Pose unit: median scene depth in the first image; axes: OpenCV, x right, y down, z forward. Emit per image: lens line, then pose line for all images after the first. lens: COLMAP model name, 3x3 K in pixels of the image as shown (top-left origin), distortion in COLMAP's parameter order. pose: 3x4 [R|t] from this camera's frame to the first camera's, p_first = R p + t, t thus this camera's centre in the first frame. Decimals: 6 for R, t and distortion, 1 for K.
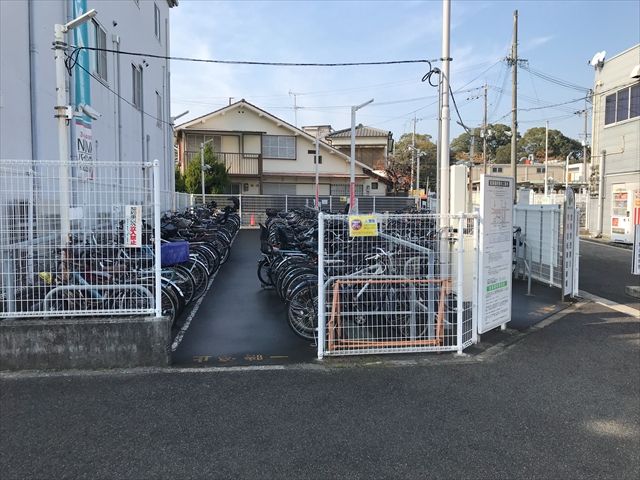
lens RADIAL K [[530.0, 0, 320.0], [0, 530.0, 240.0], [0, 0, 1]] dist [0.000712, -0.011088]
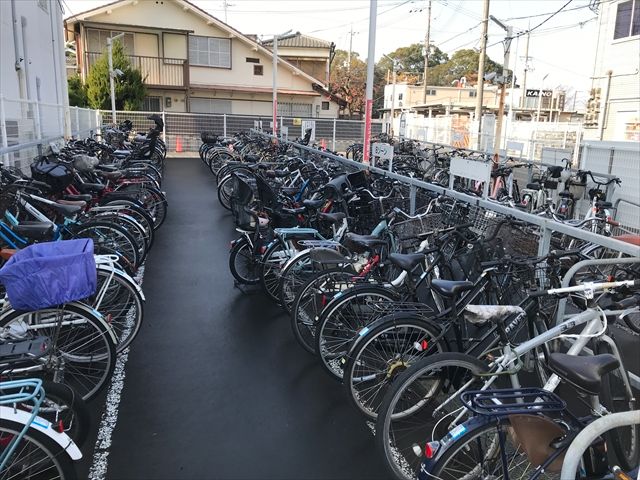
lens RADIAL K [[530.0, 0, 320.0], [0, 530.0, 240.0], [0, 0, 1]] dist [0.000712, -0.011088]
pose [[0.988383, -0.008335, 0.151758, -0.038850], [-0.014135, 0.989126, 0.146389, -0.015689], [-0.151328, -0.146833, 0.977517, 0.163390]]
